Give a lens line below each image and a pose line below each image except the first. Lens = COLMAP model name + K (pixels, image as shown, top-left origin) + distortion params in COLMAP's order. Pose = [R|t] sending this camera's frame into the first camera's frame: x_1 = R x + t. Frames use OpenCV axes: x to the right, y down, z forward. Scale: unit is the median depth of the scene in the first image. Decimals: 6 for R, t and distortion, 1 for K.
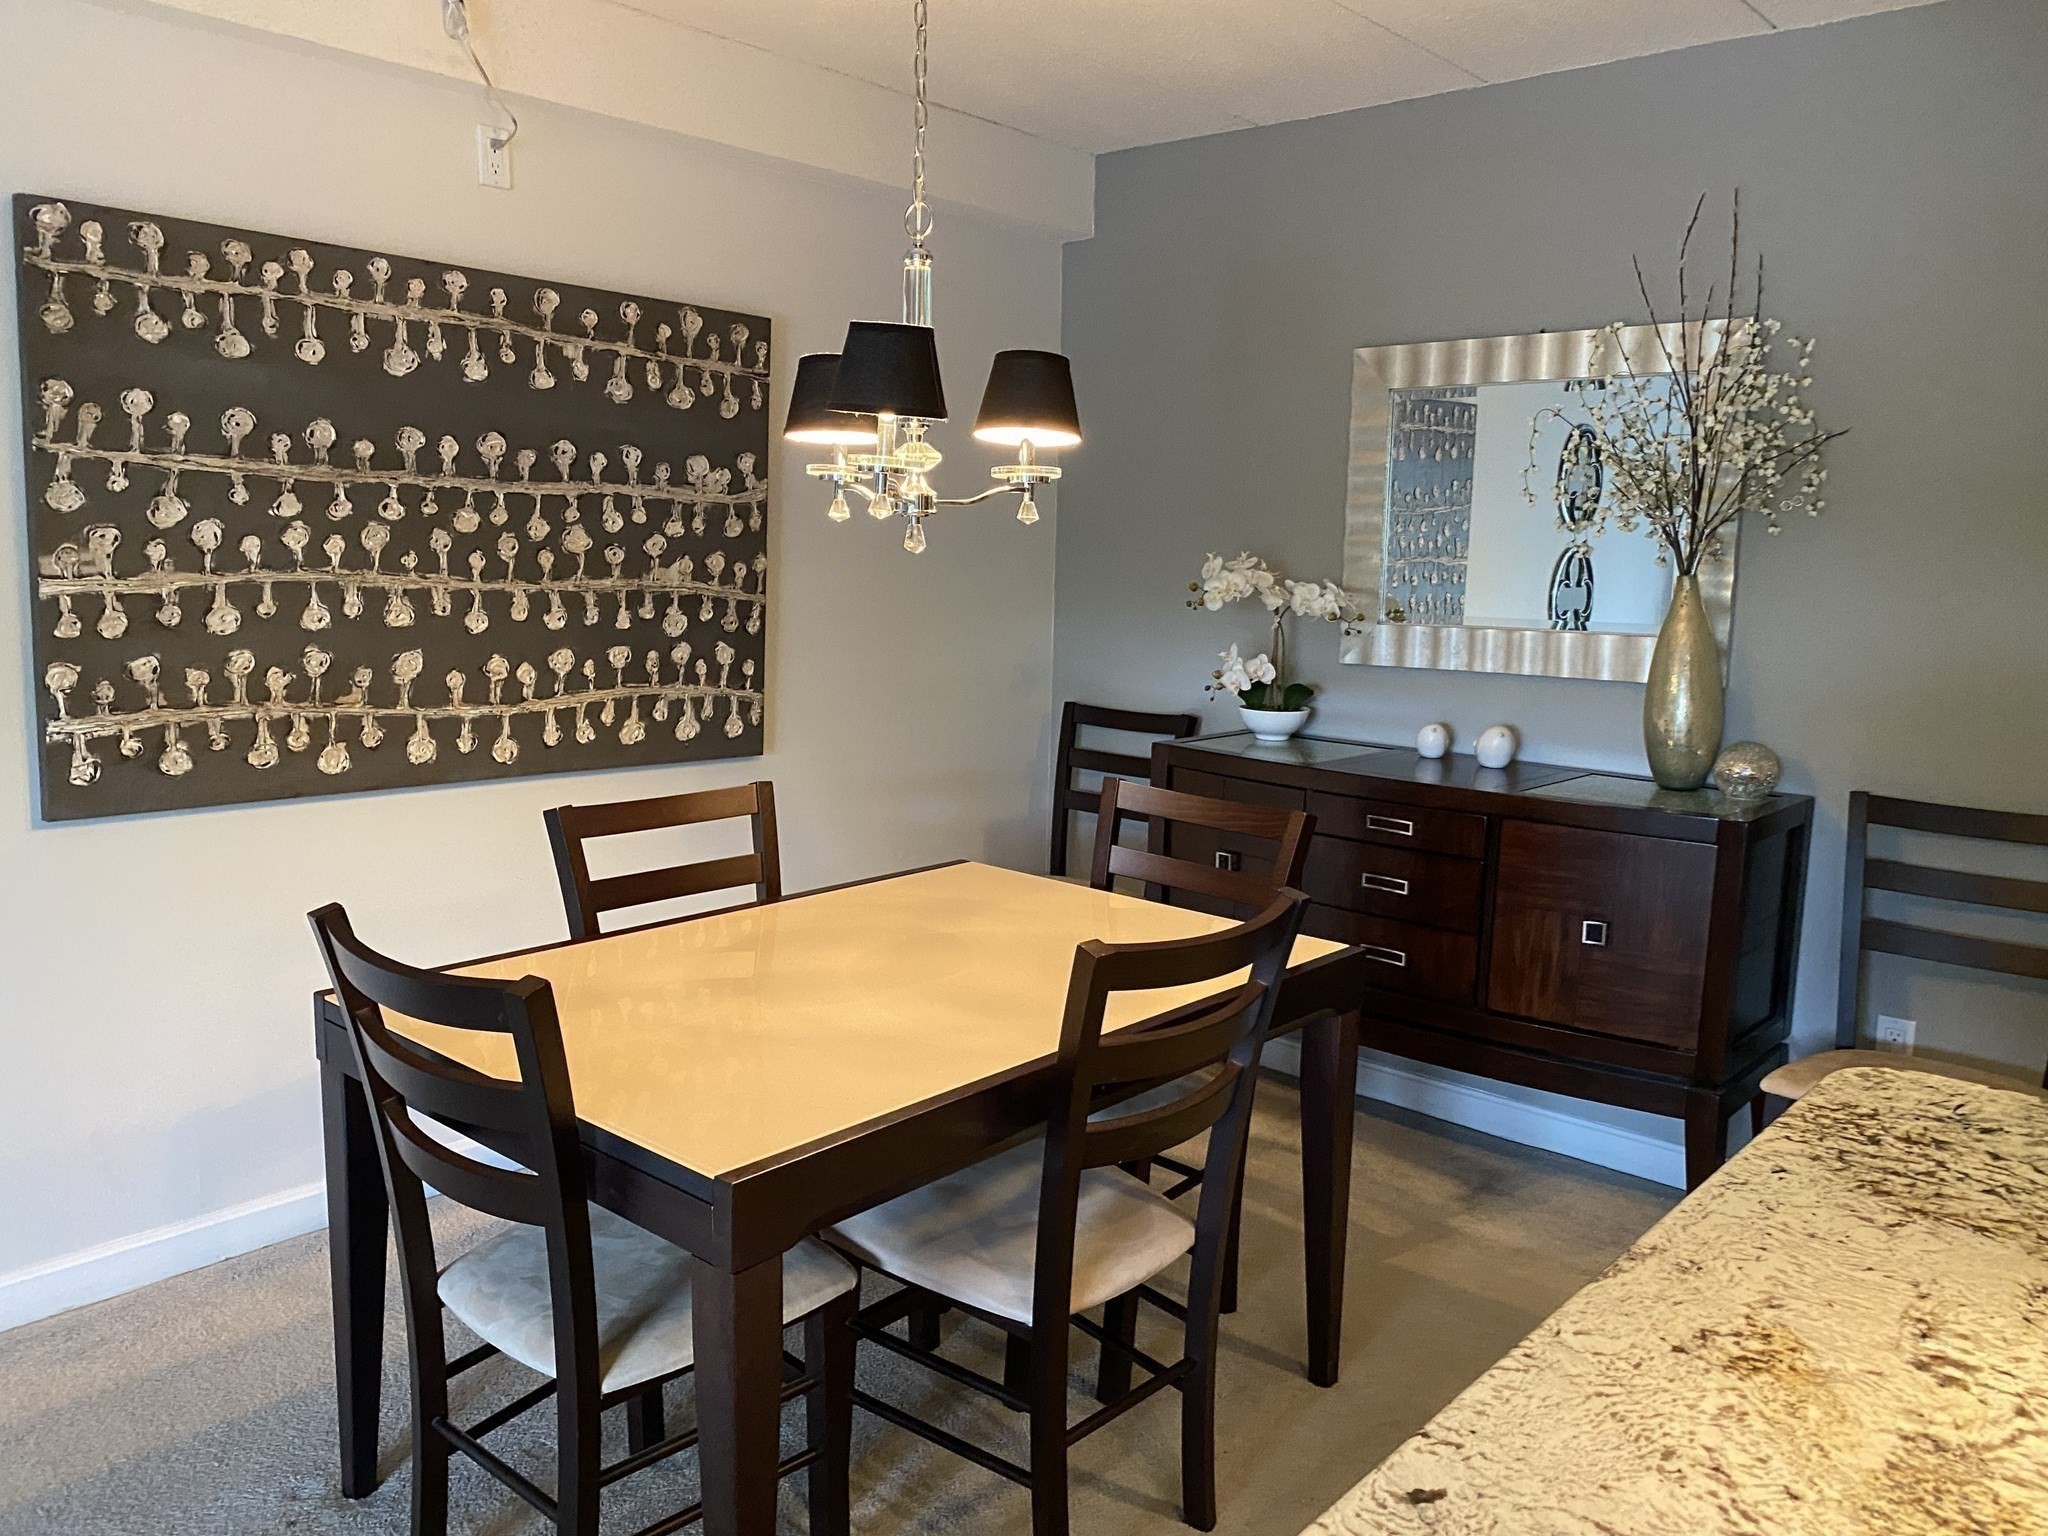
lens RADIAL K [[1581.0, 0, 1026.9], [0, 1581.0, 778.8], [0, 0, 1]] dist [0.027559, -0.031335]
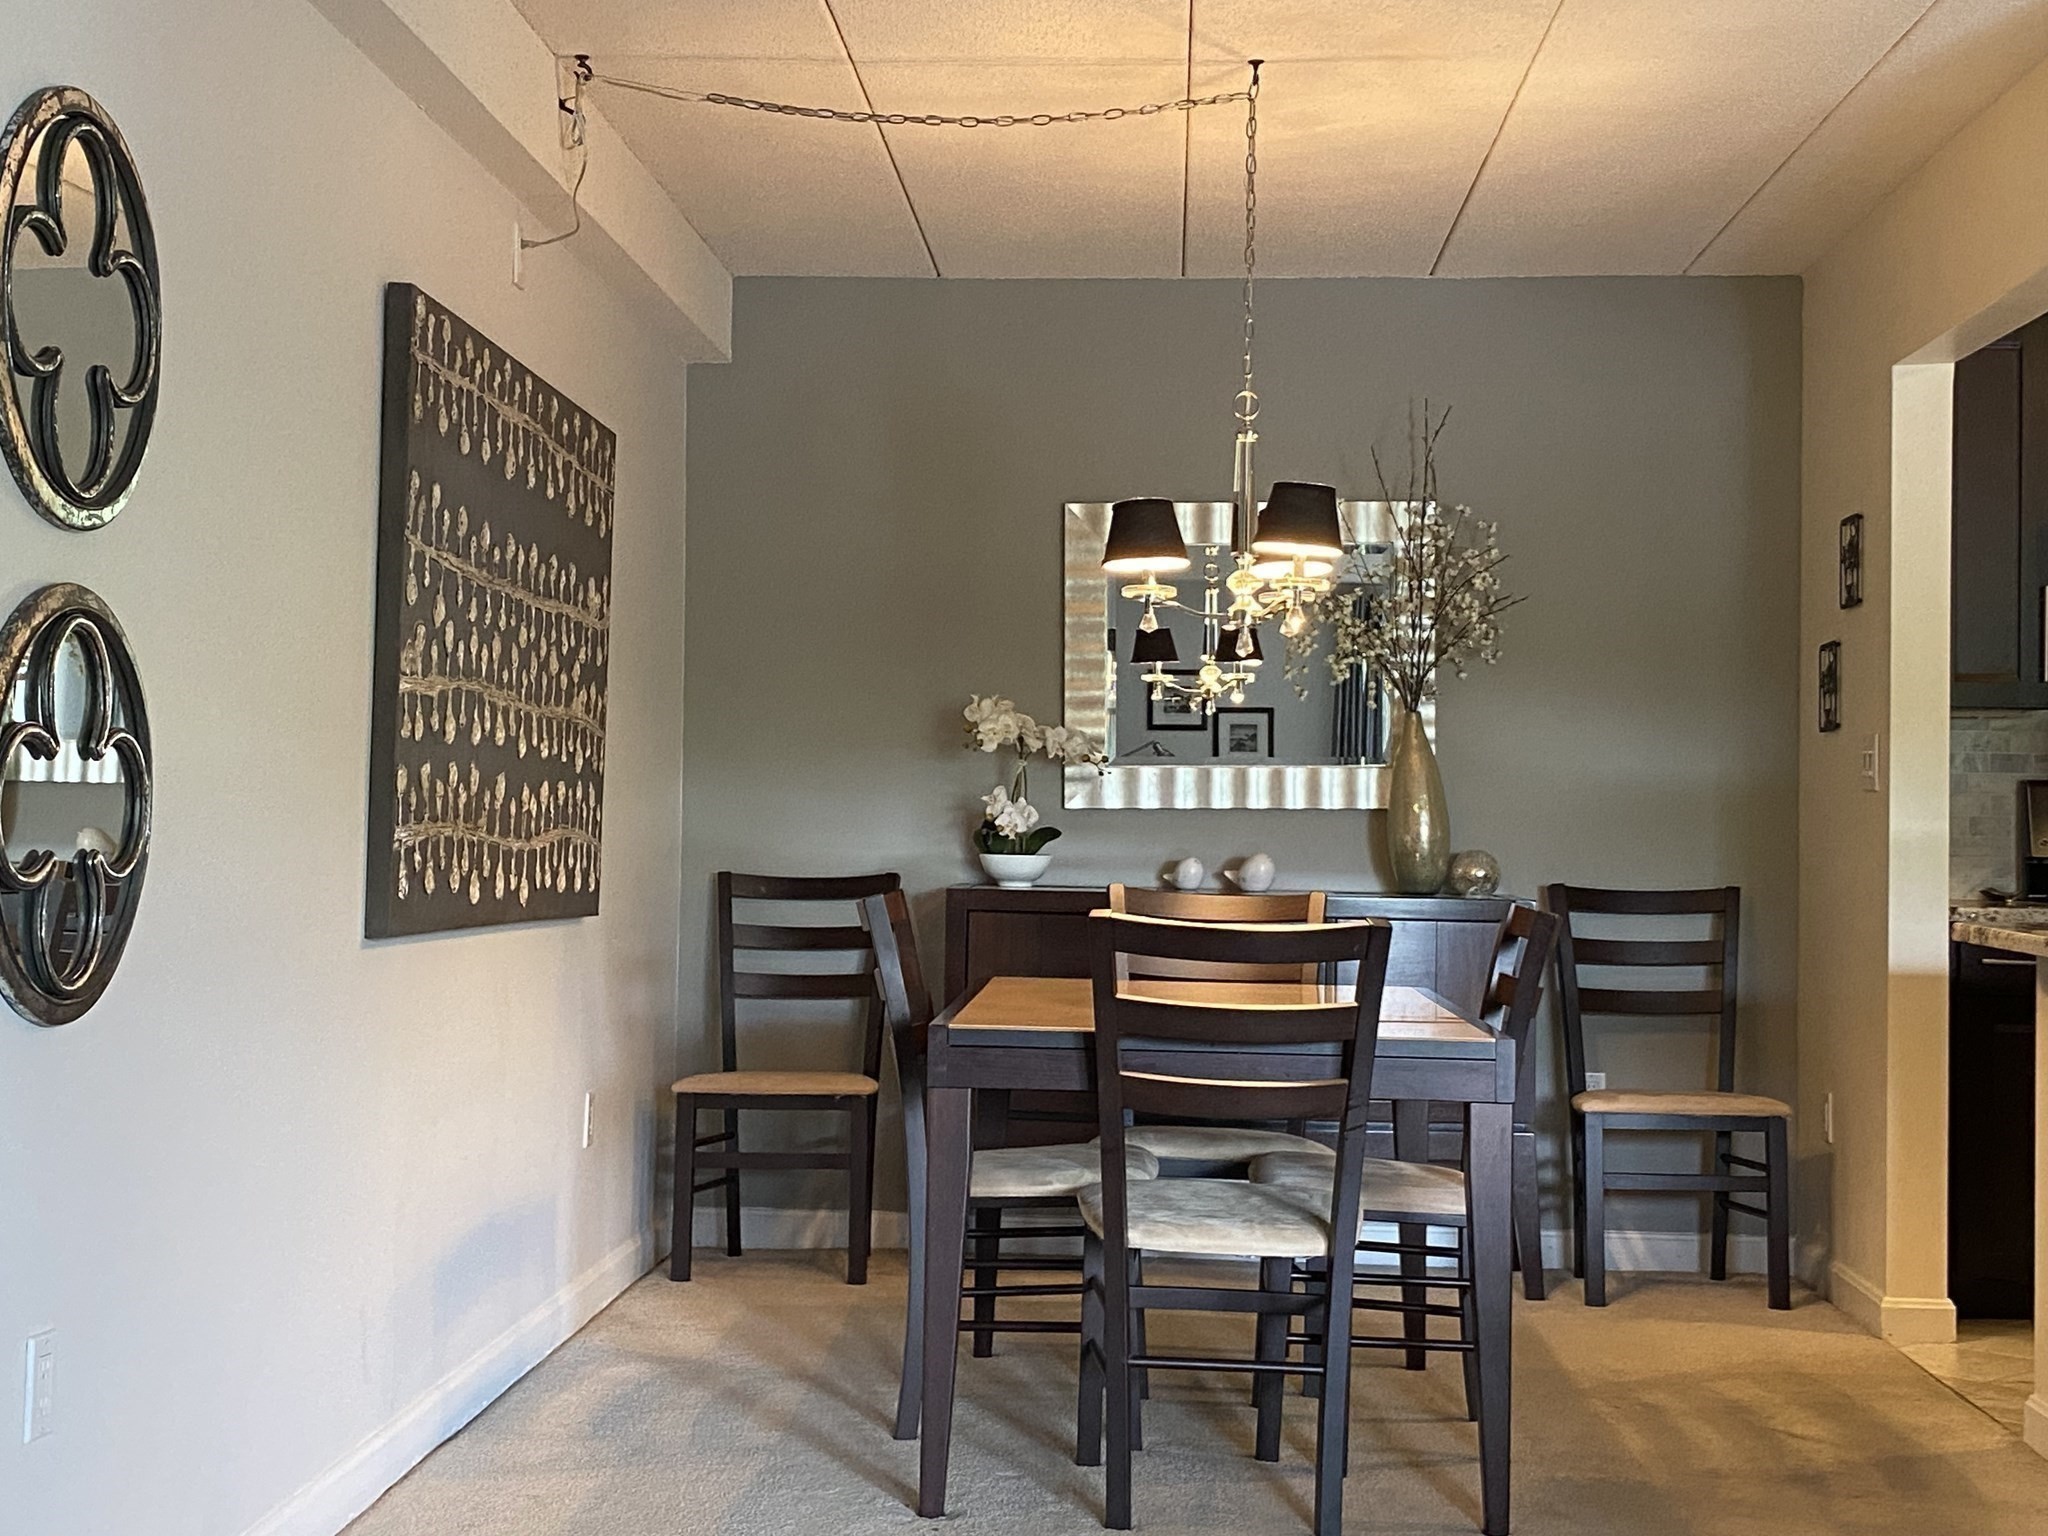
lens RADIAL K [[2711.0, 0, 1021.7], [0, 2711.0, 761.6], [0, 0, 1]] dist [0.023669, 0.000000]
pose [[0.787433, 0.000350, 0.616400, -1.033411], [0.096202, 0.987676, -0.123456, 0.124334], [-0.608847, 0.156512, 0.777695, -0.364938]]
